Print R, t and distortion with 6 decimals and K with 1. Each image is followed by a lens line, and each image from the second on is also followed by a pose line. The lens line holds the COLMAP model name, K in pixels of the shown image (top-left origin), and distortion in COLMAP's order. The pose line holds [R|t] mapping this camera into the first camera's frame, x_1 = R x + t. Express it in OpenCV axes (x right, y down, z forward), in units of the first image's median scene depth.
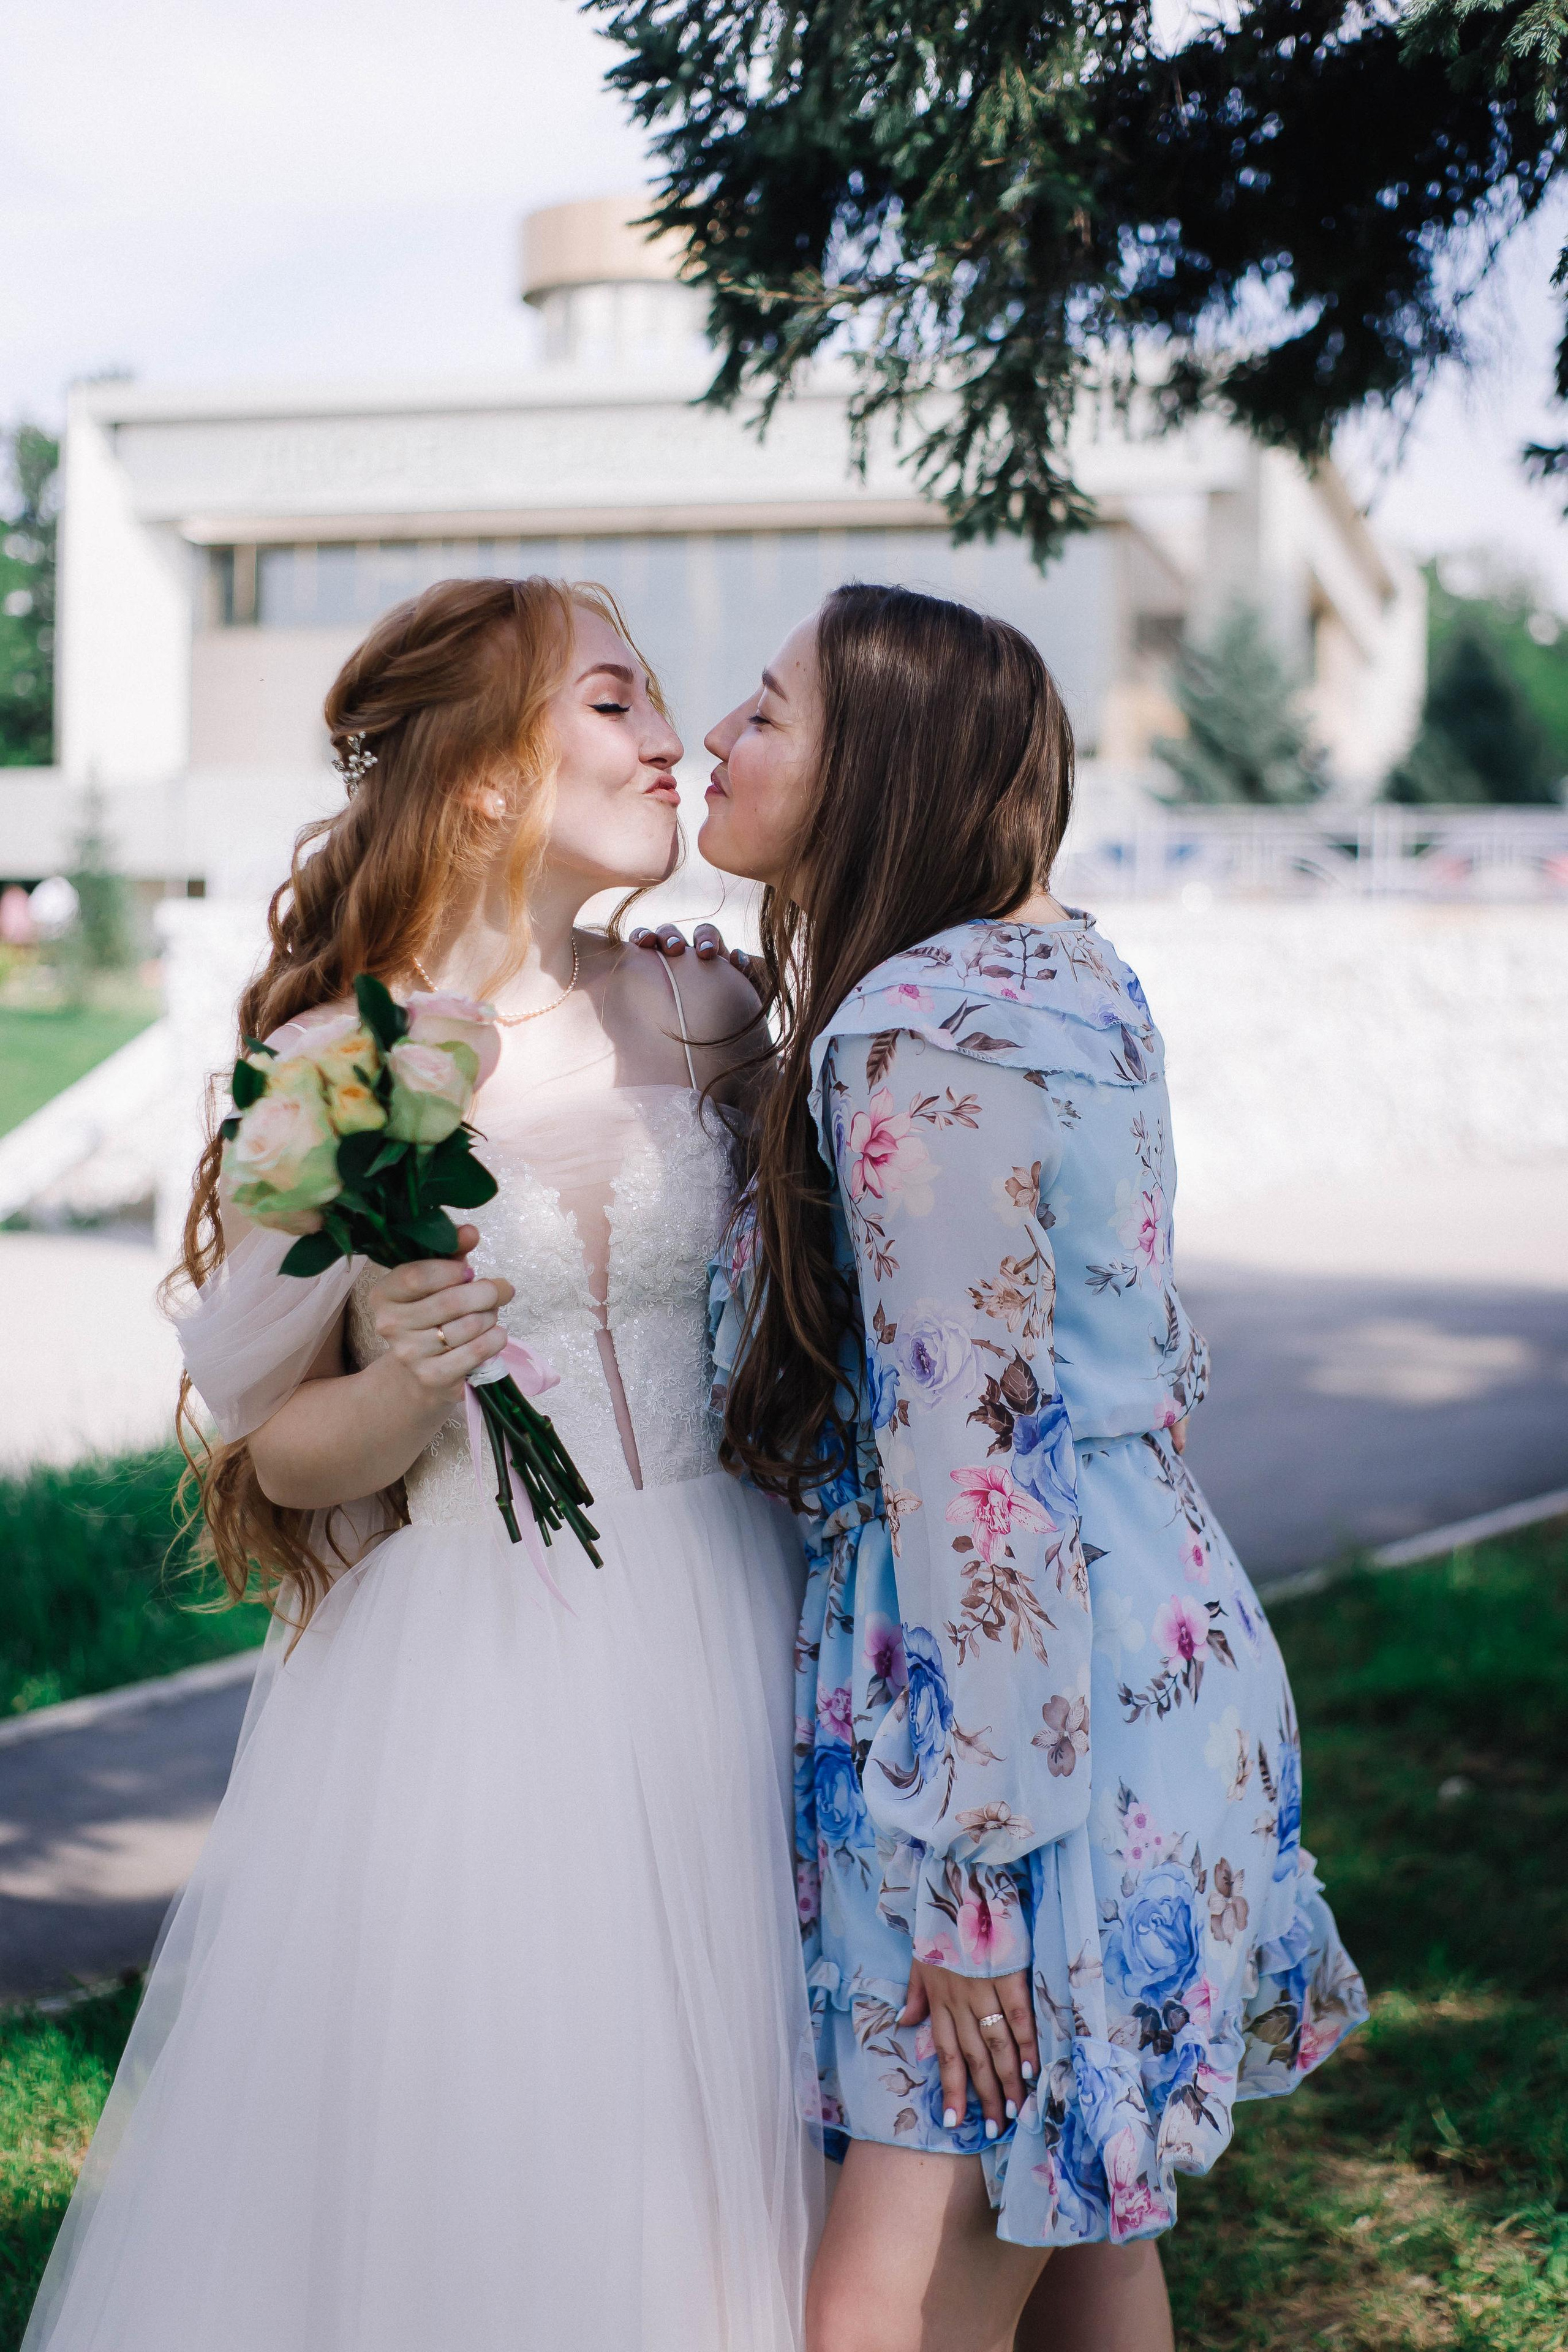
lens RADIAL K [[3365.8, 0, 830.3], [0, 3365.8, 1152.2], [0, 0, 1]] dist [-0.079646, -0.012591]
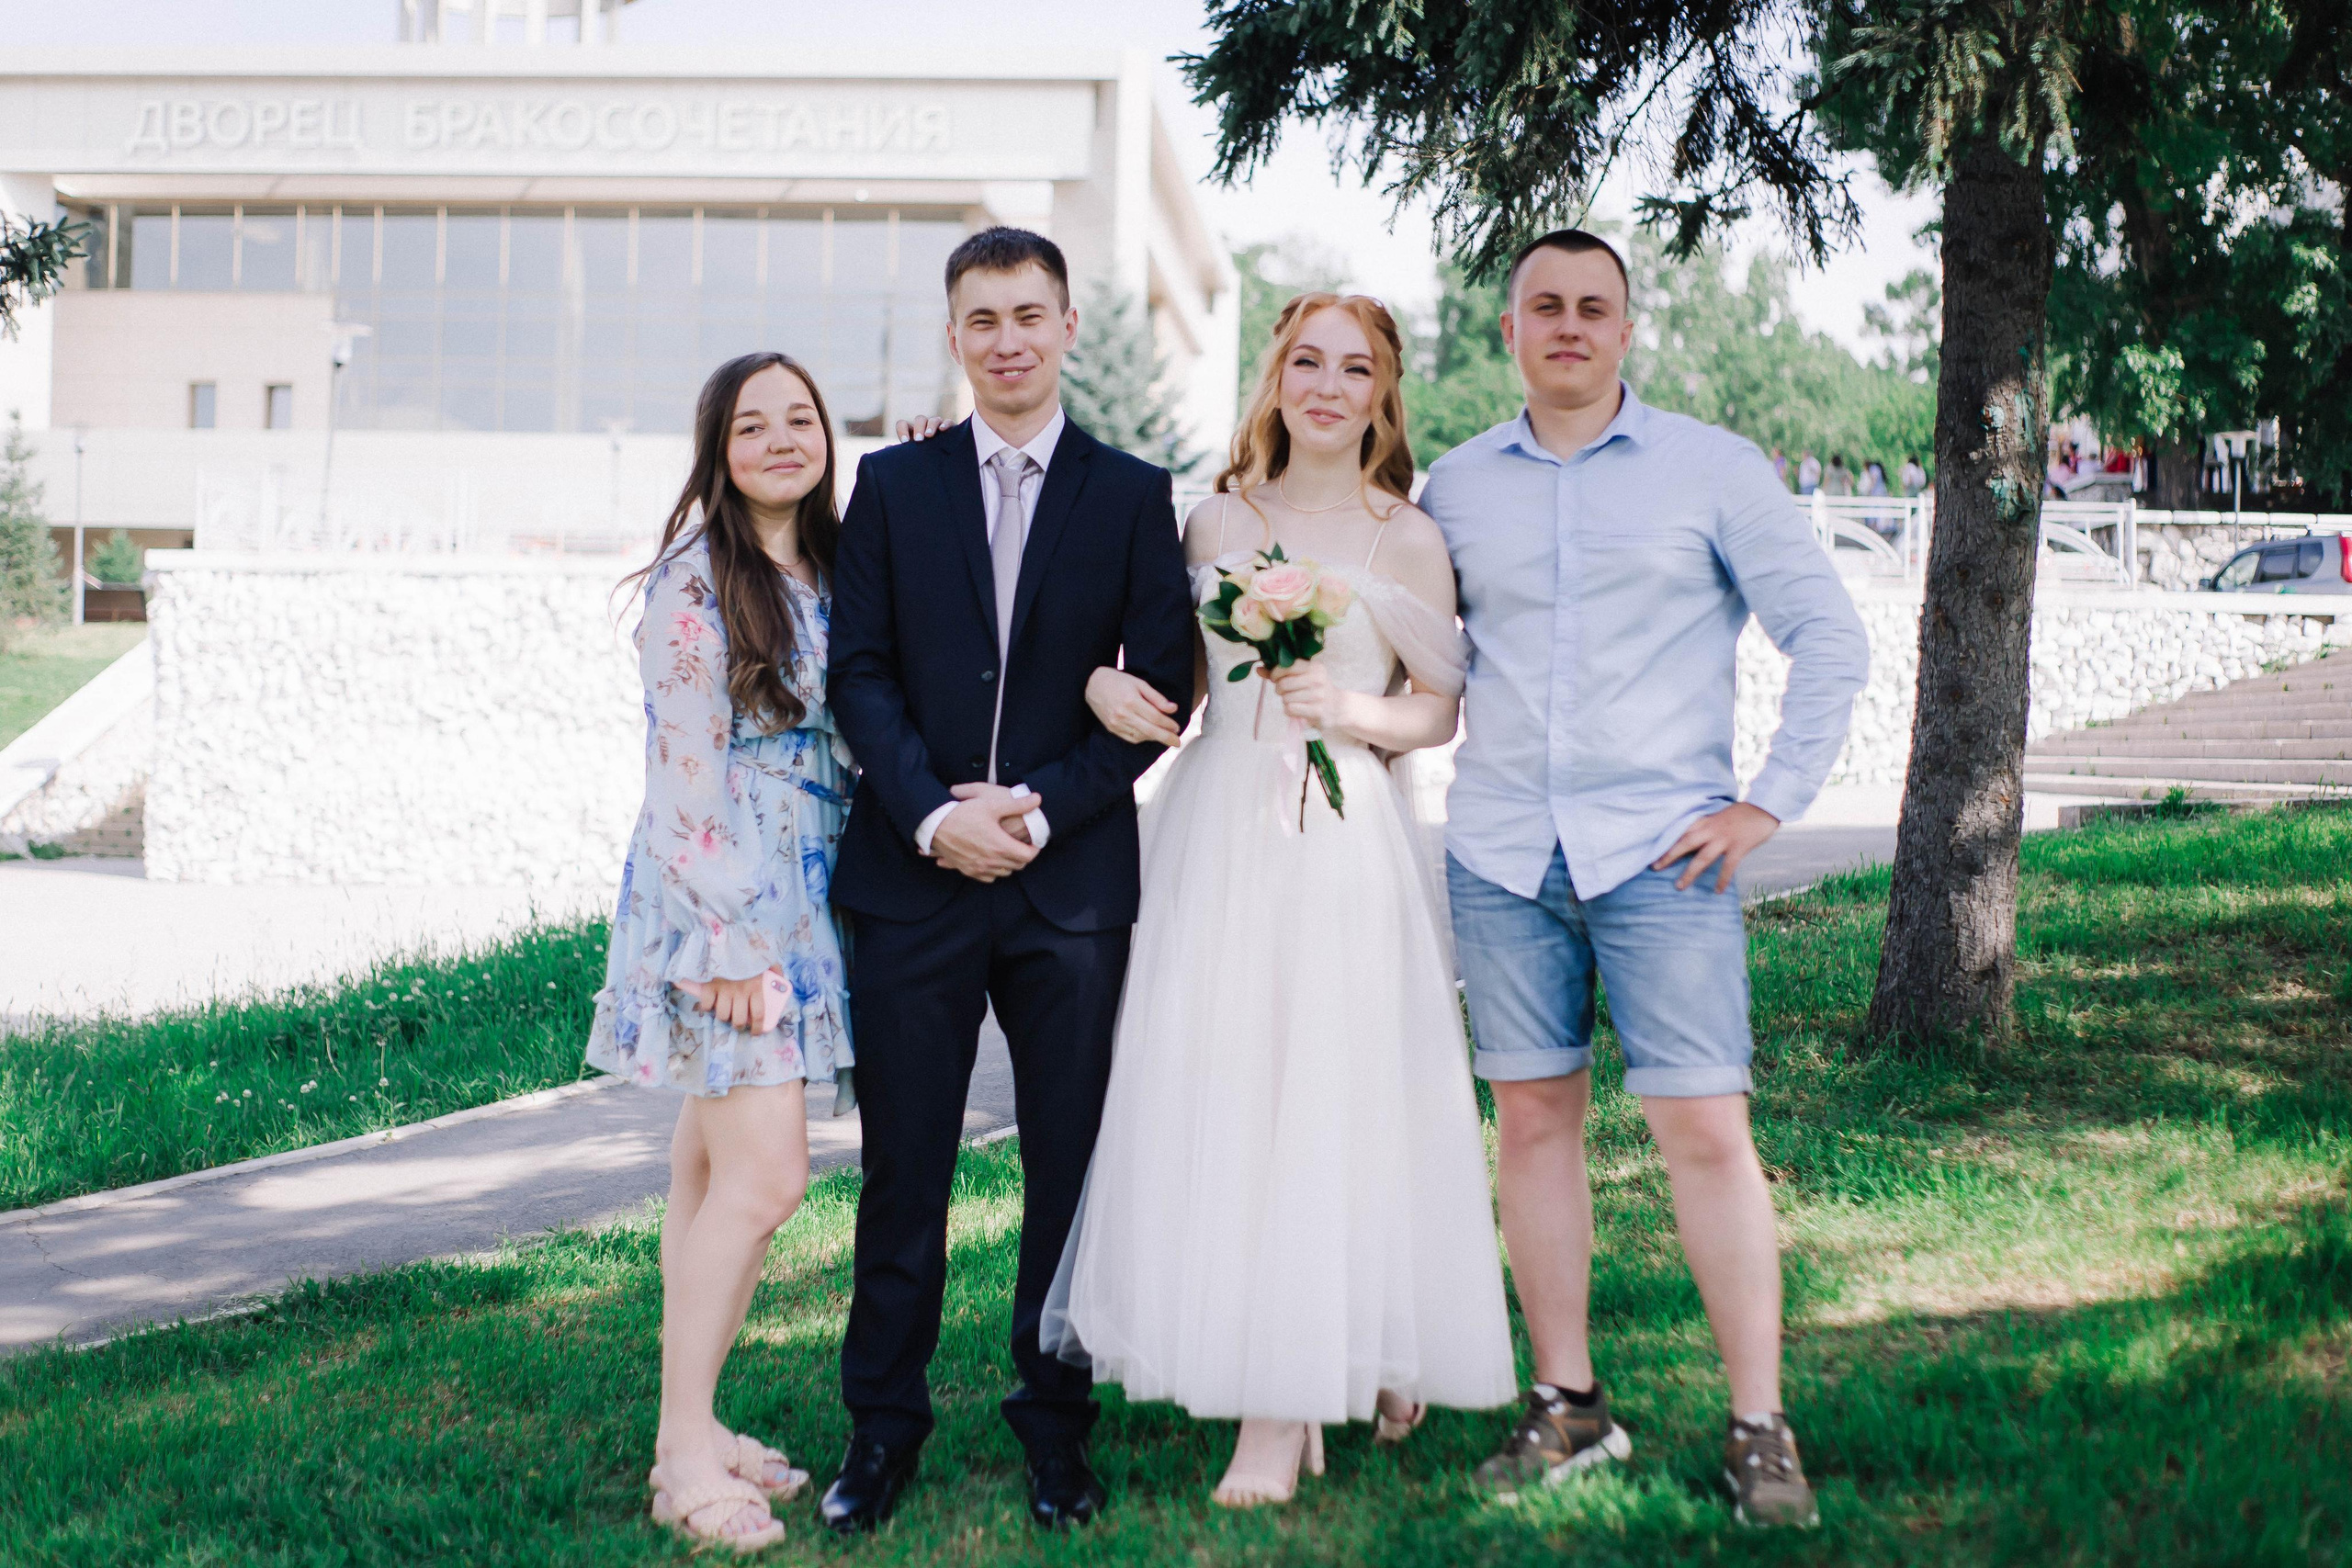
lens RADIAL K [[3377.7, 0, 1171.9], [0, 3377.7, 777.5], [0, 0, 1]] dist [-0.079004, -0.050486]
pose [[0.985645, 0.007861, 0.168645, -0.081222], [-0.005115, 0.999847, -0.016712, 0.021399], [-0.168751, 0.015609, 0.985535, -0.139553]]
